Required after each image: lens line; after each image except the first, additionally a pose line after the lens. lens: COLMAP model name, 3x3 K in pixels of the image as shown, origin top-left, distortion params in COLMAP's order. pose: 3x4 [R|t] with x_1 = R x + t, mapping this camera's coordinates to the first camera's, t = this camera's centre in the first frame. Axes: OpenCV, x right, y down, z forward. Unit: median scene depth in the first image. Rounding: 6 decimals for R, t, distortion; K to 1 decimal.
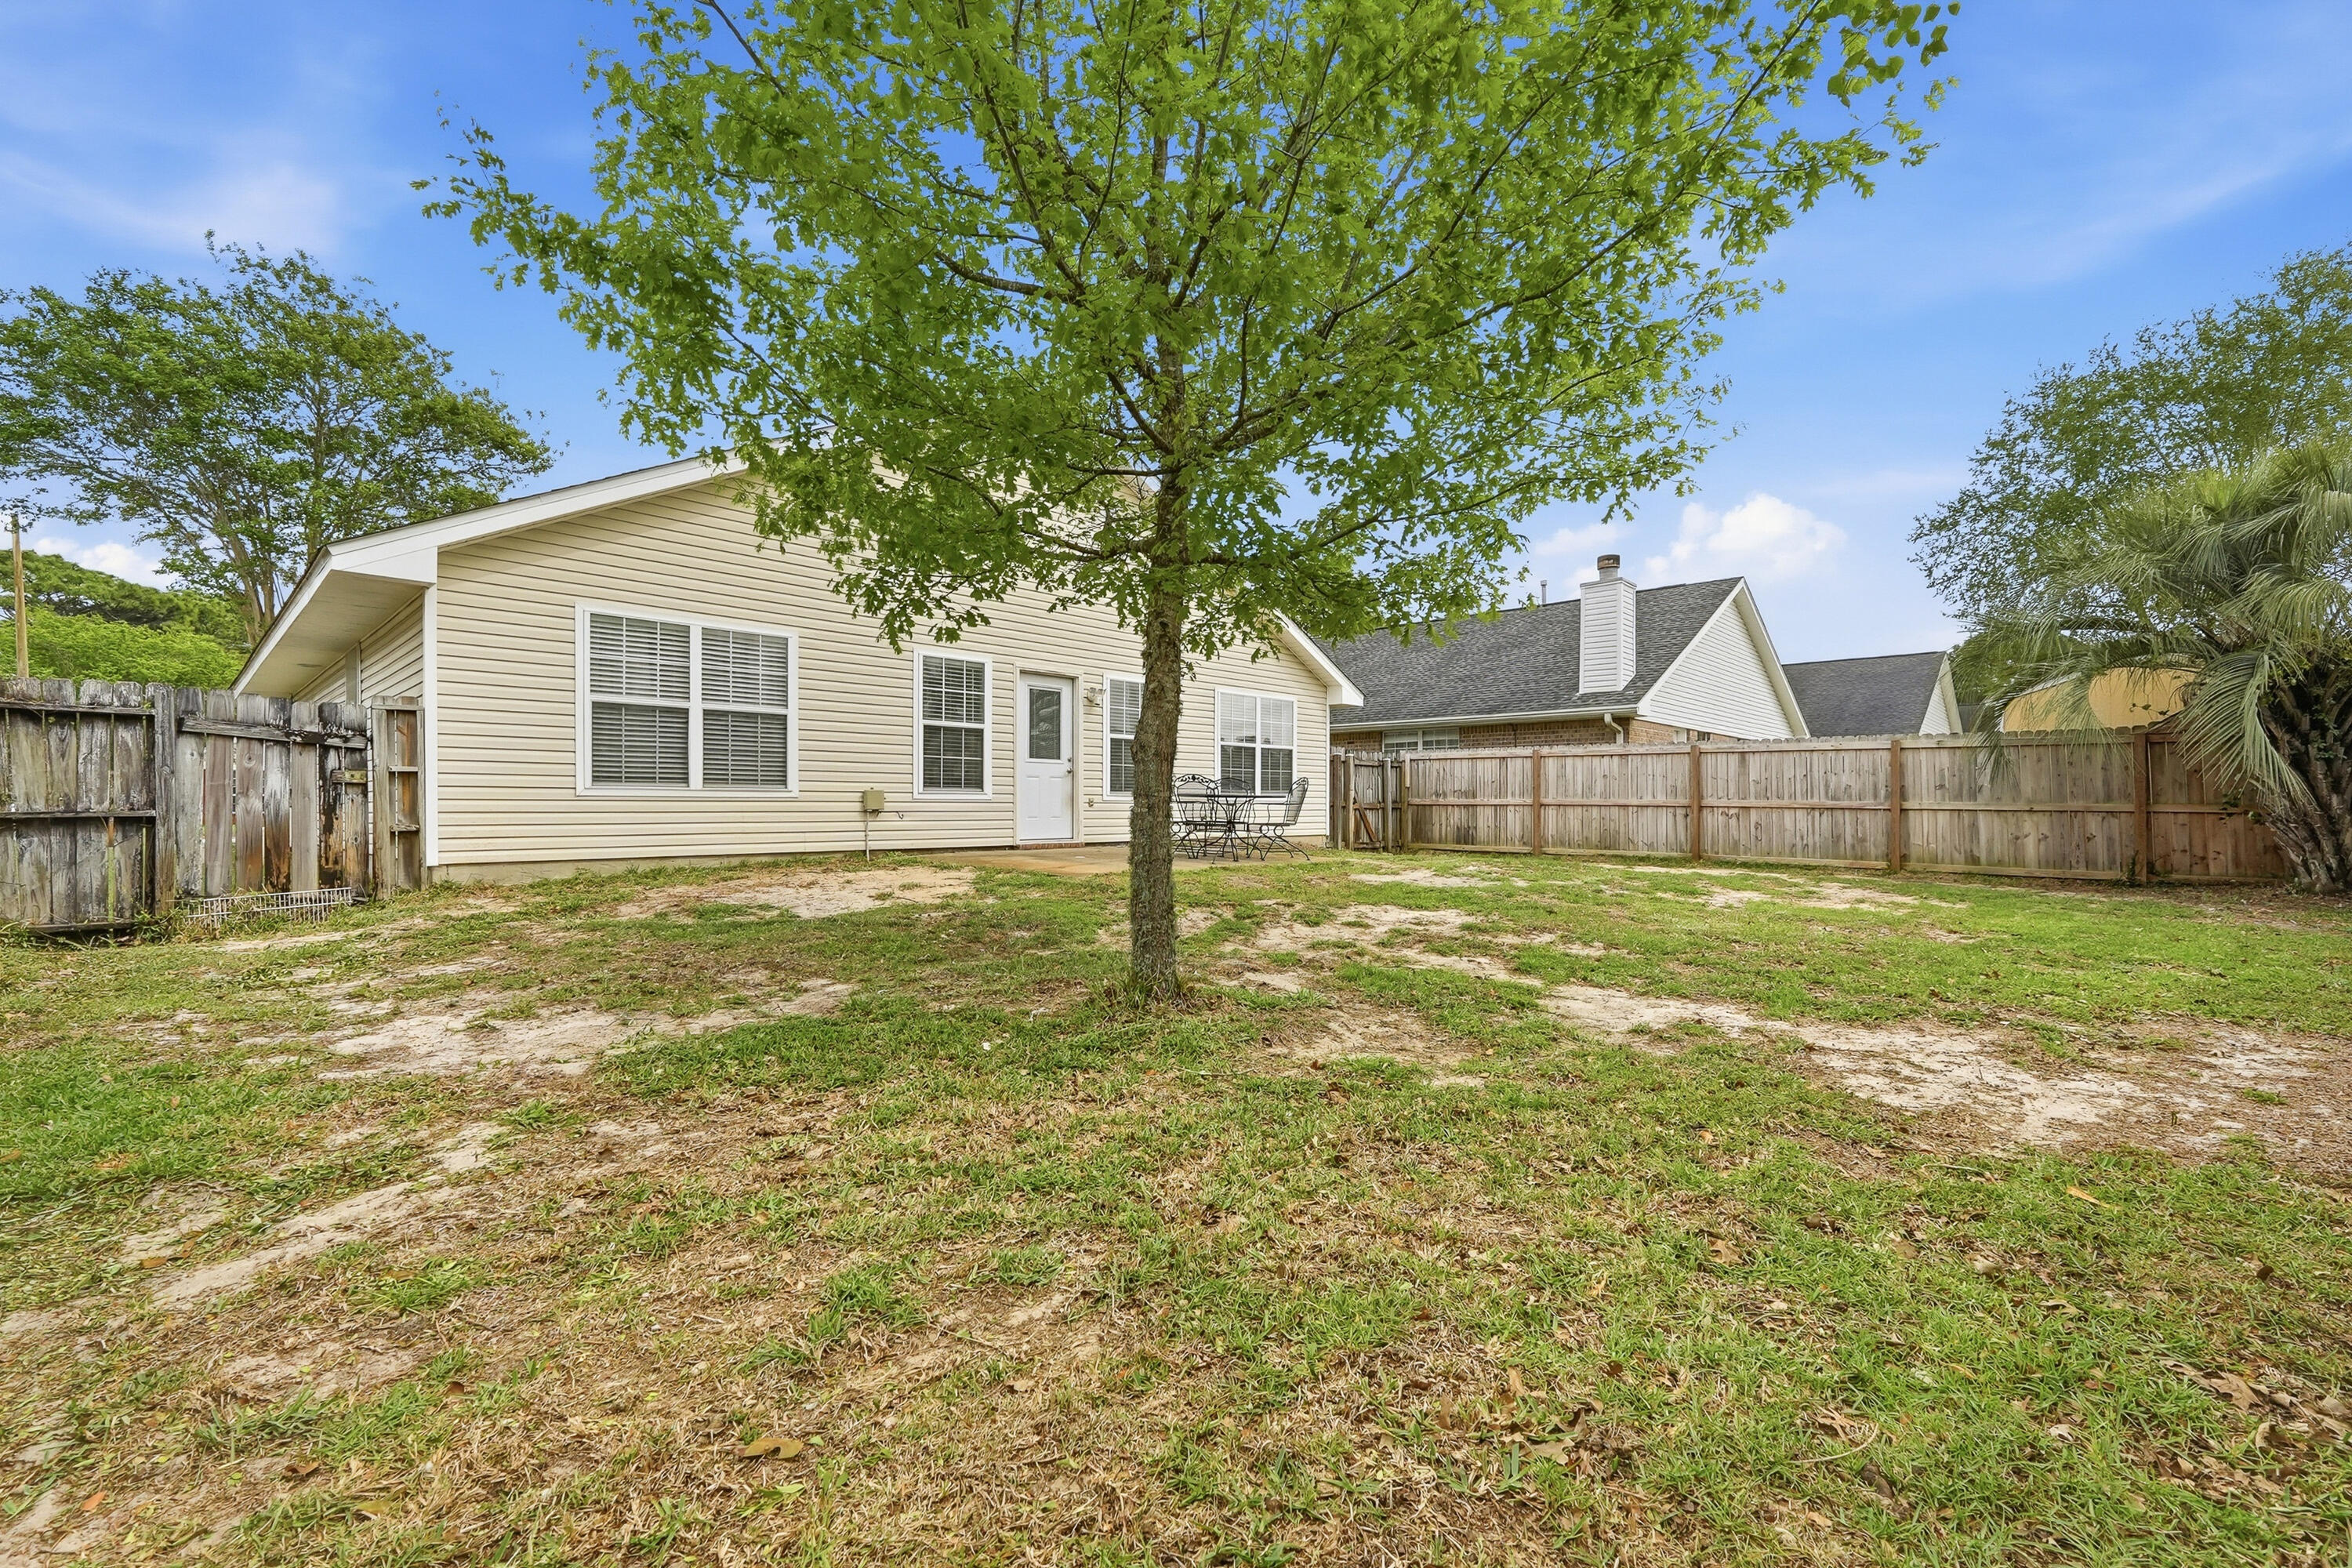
lens RADIAL K [[1017.7, 0, 1175.4], [0, 1017.7, 795.7], [0, 0, 1]] dist [-0.005269, 0.004600]
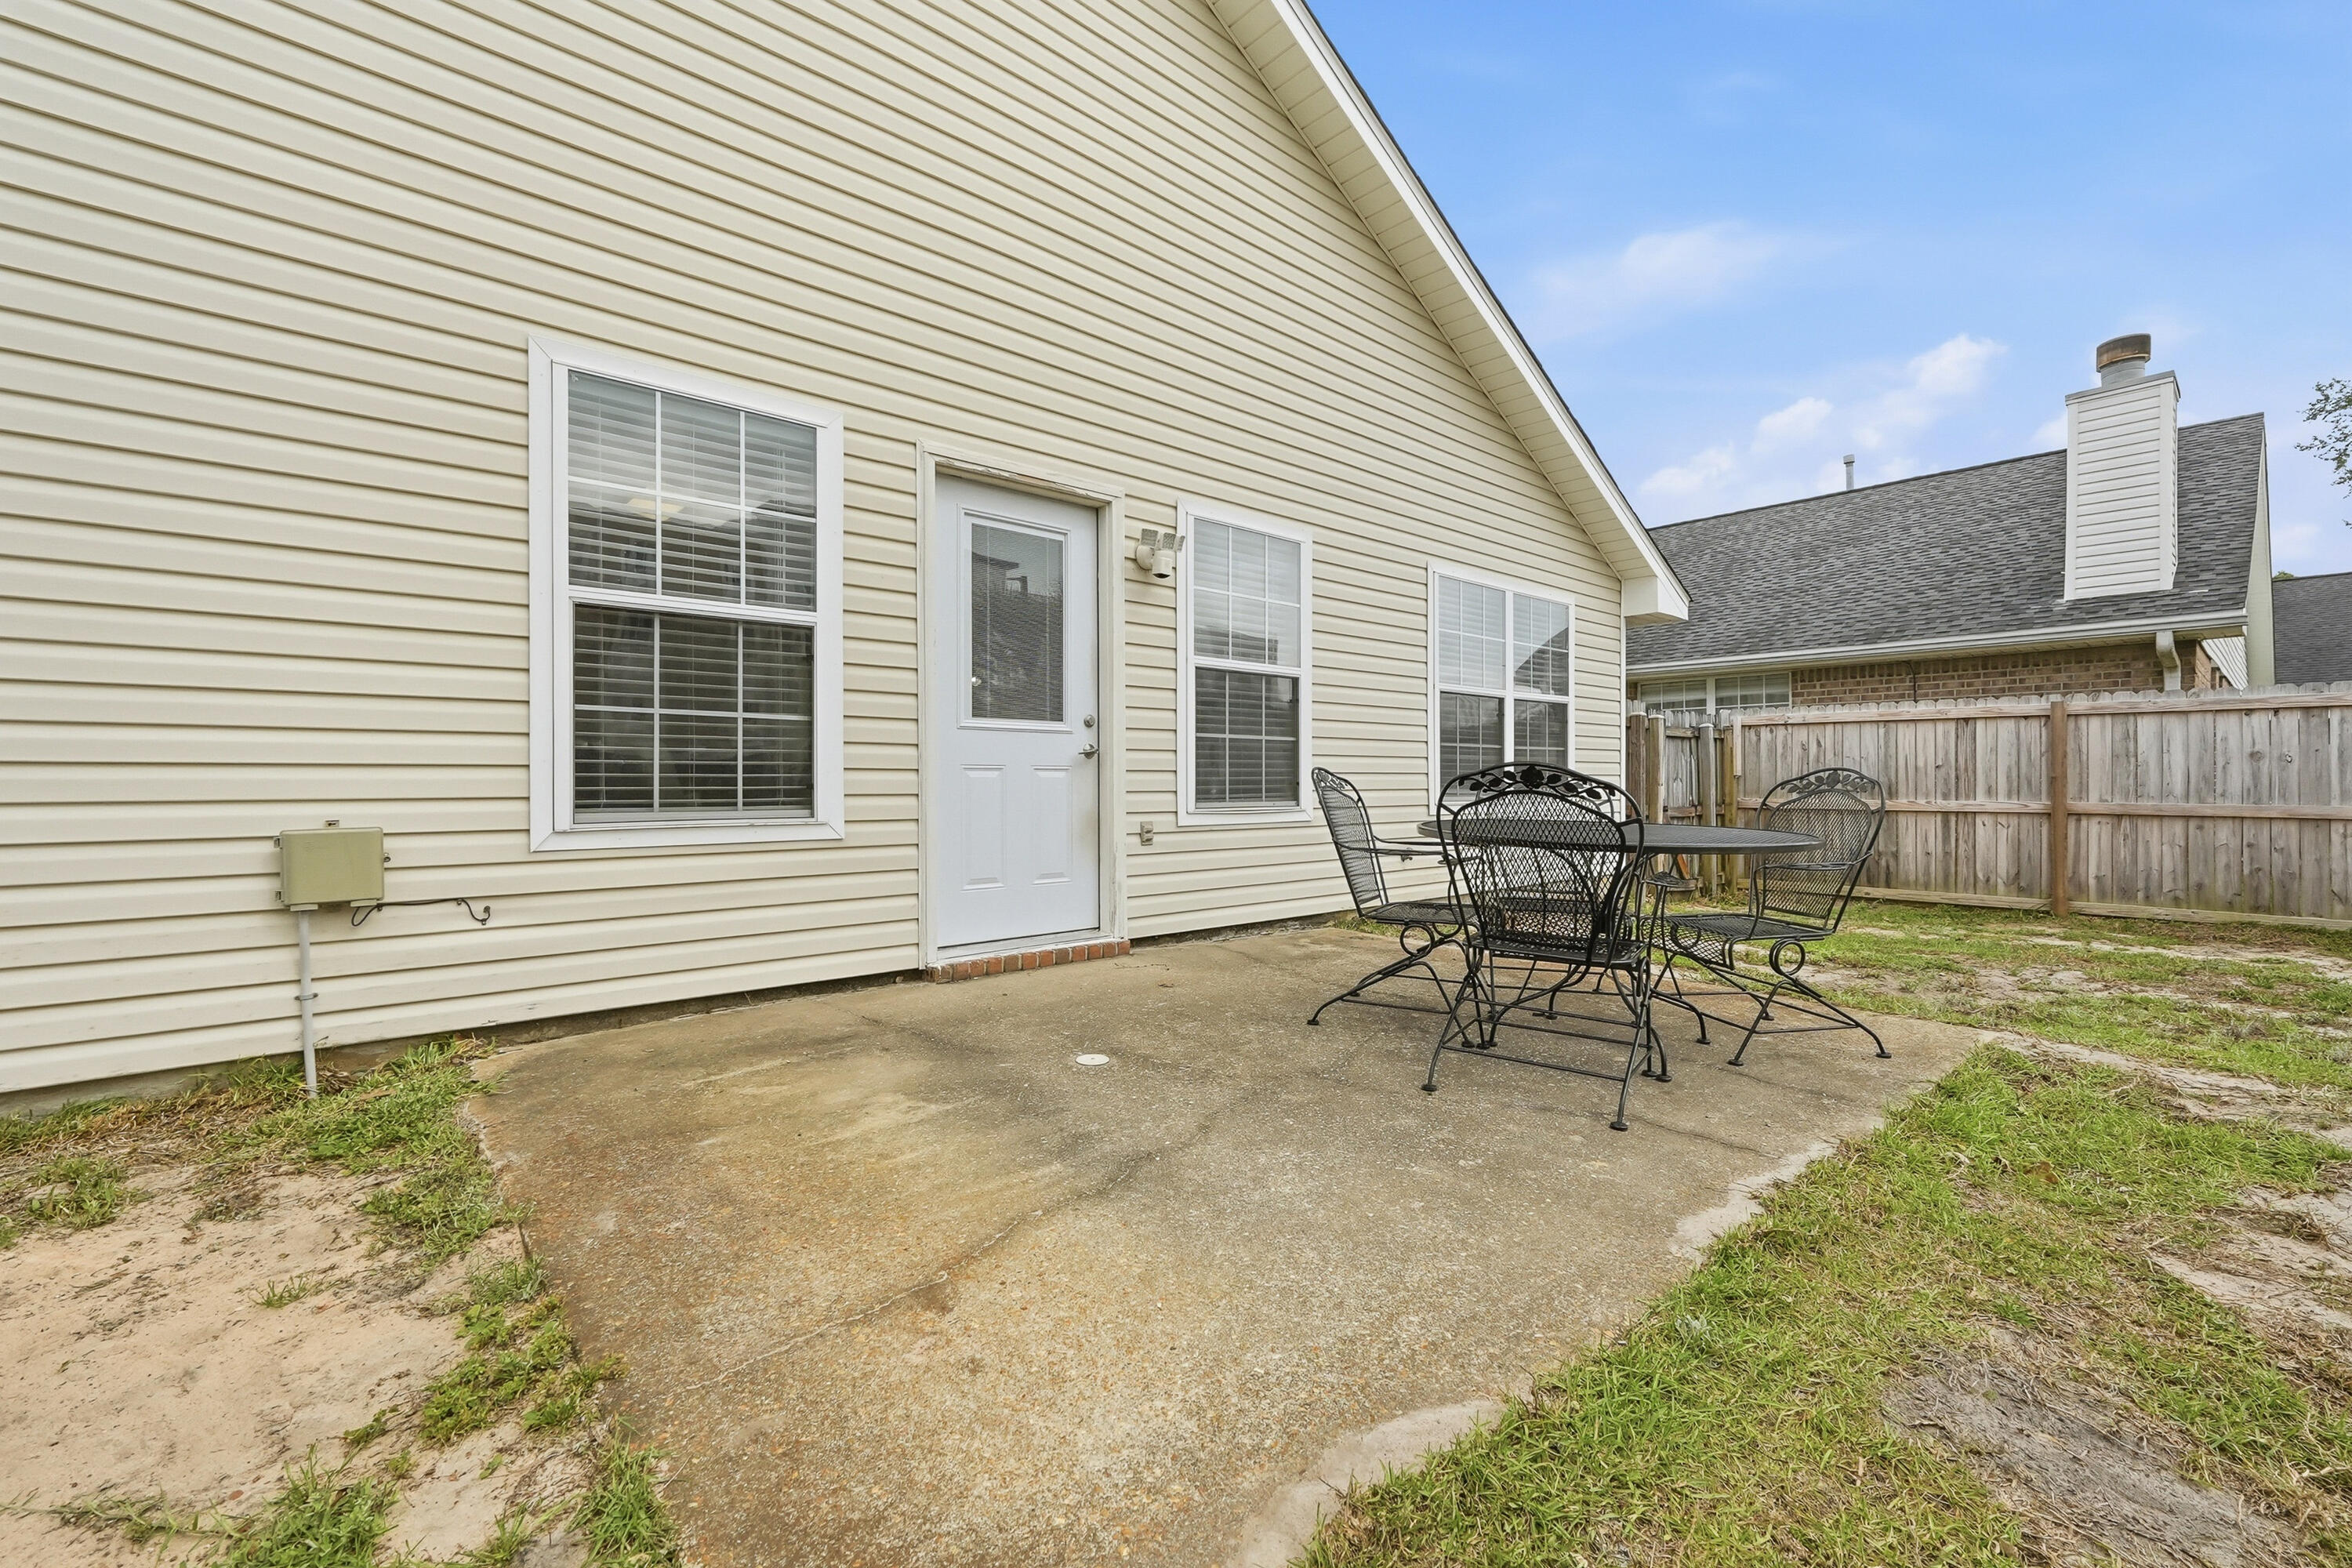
lens RADIAL K [[1017.7, 0, 1175.4], [0, 1017.7, 795.7], [0, 0, 1]] dist [-0.005269, 0.004600]
pose [[0.997288, -0.004570, -0.073451, -0.050455], [0.006072, 0.999777, 0.020231, -0.017935], [0.073342, -0.020622, 0.997094, 0.713304]]
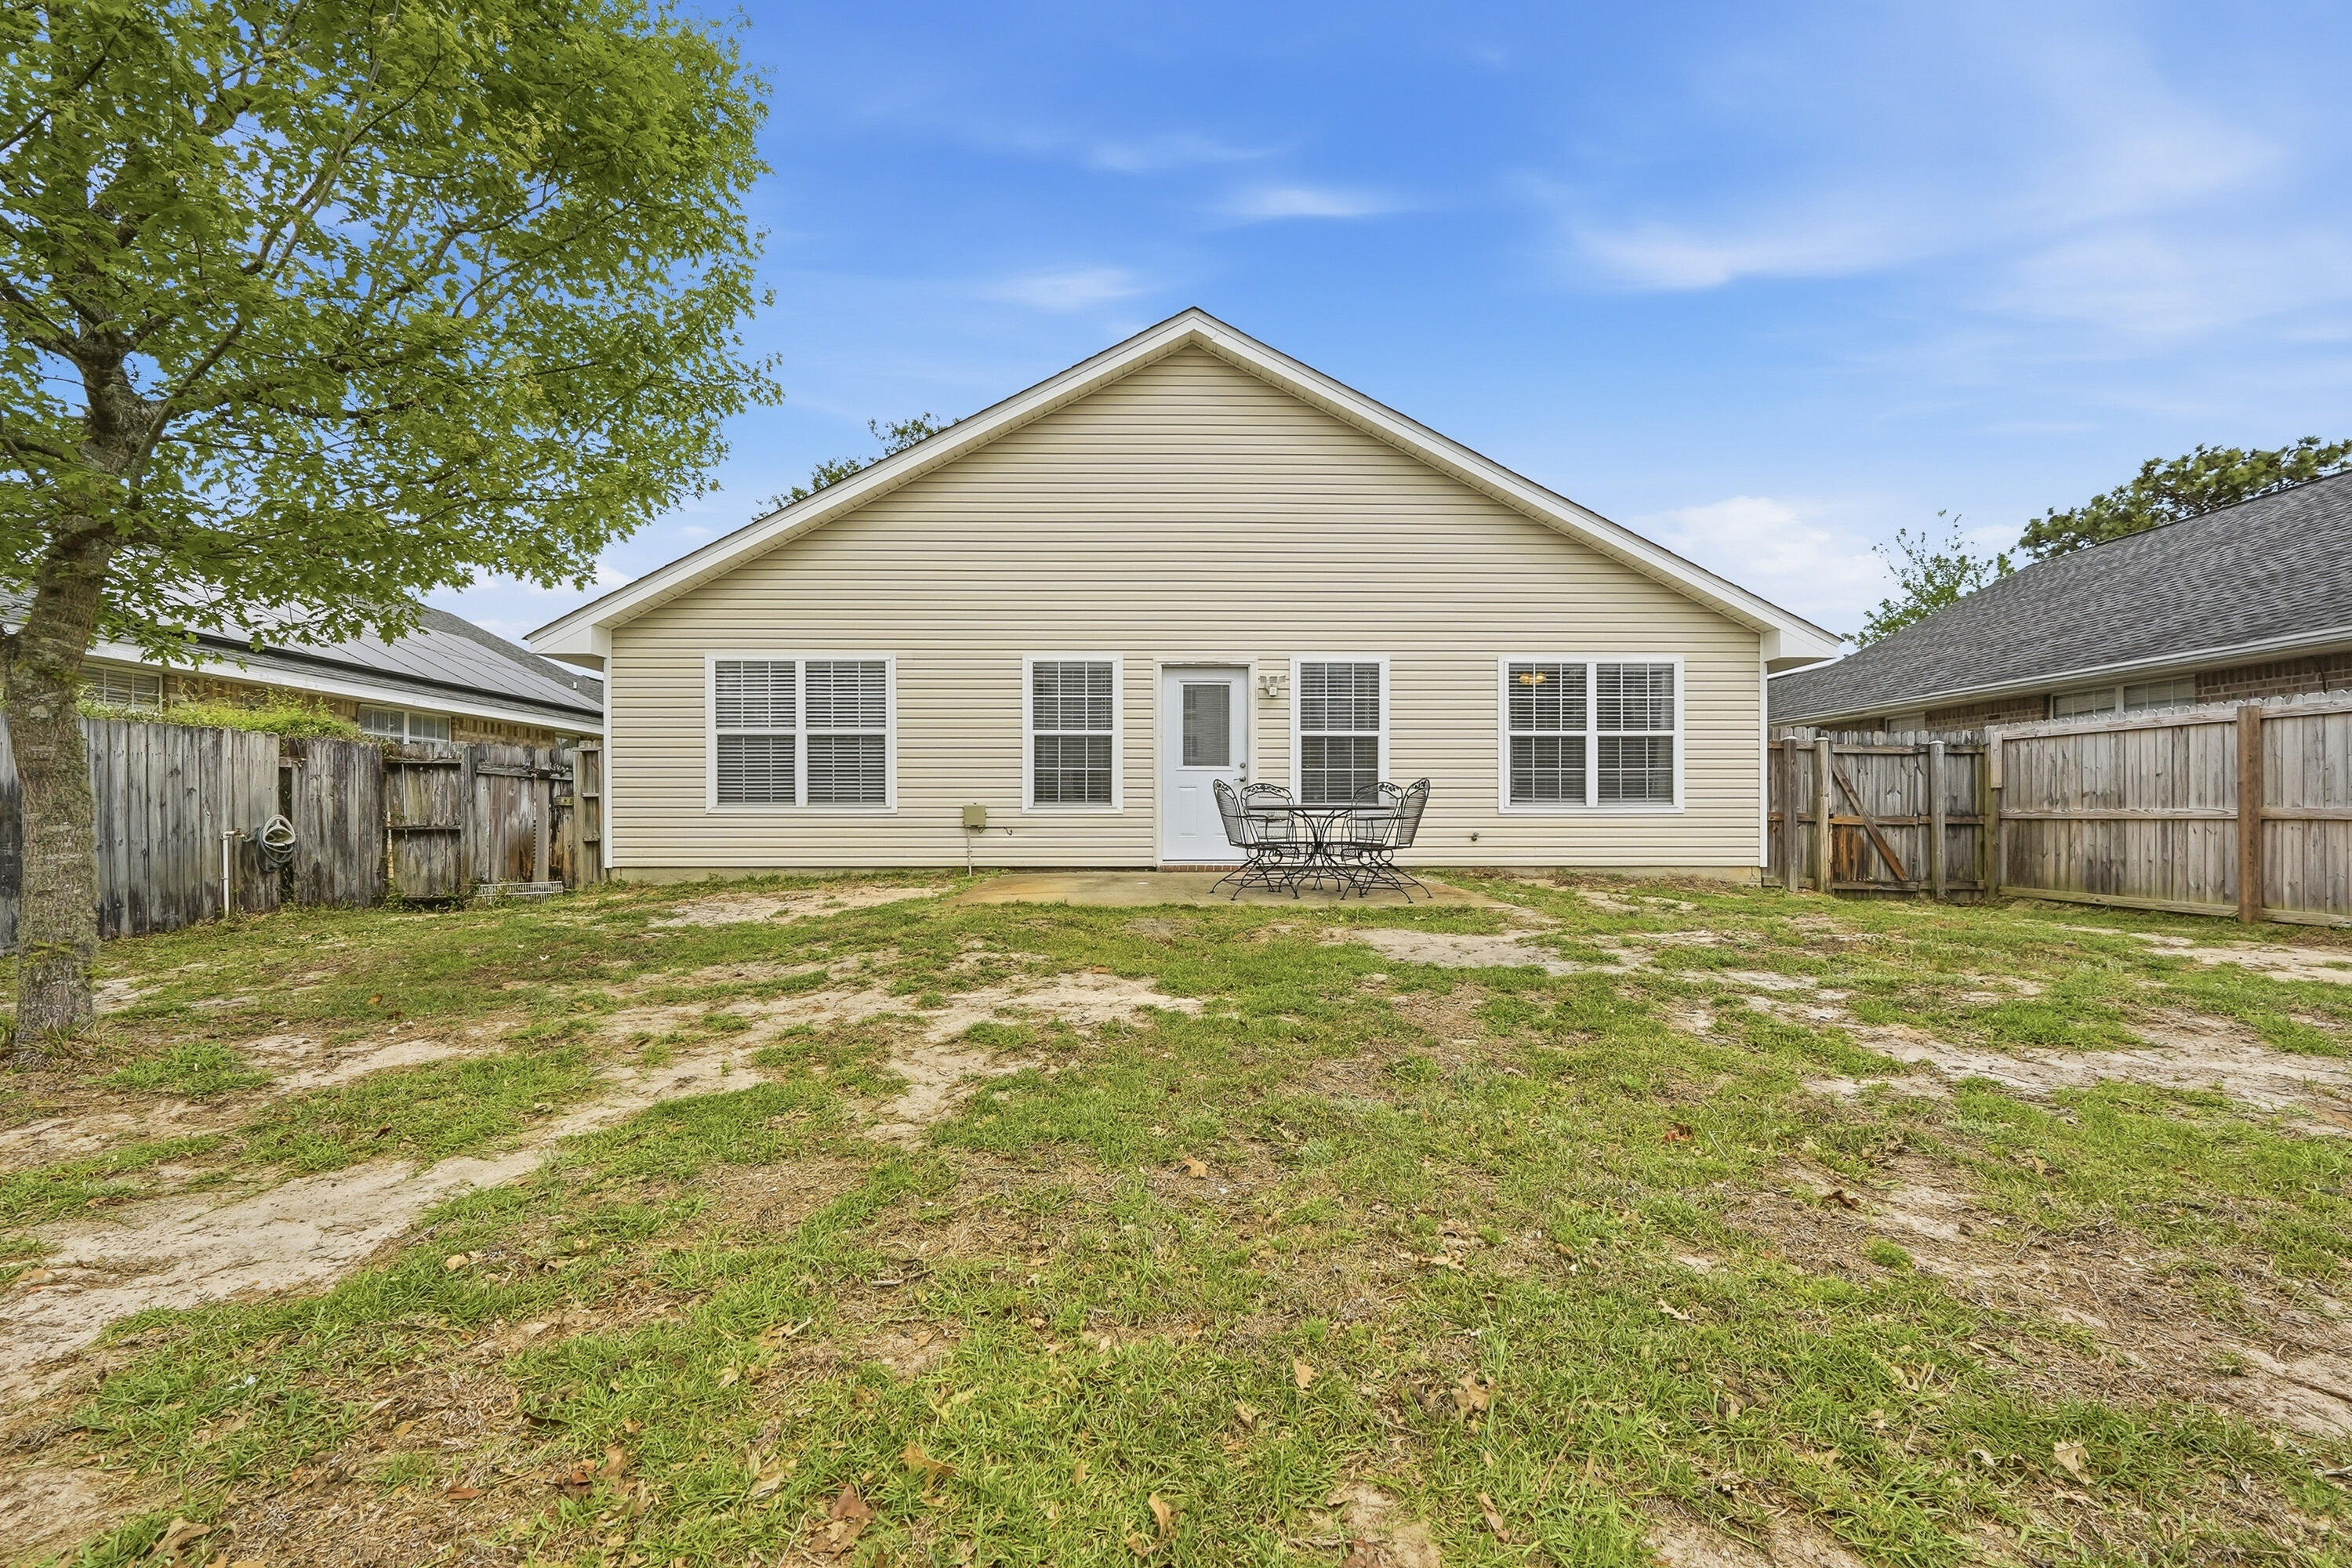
lens RADIAL K [[989.5, 0, 1192.3], [0, 989.5, 811.1], [0, 0, 1]] dist [-0.009547, 0.006252]
pose [[0.695290, -0.006550, -0.718700, 0.510364], [0.008228, 0.999965, -0.001154, 0.002491], [0.718682, -0.005111, 0.695320, 0.466521]]
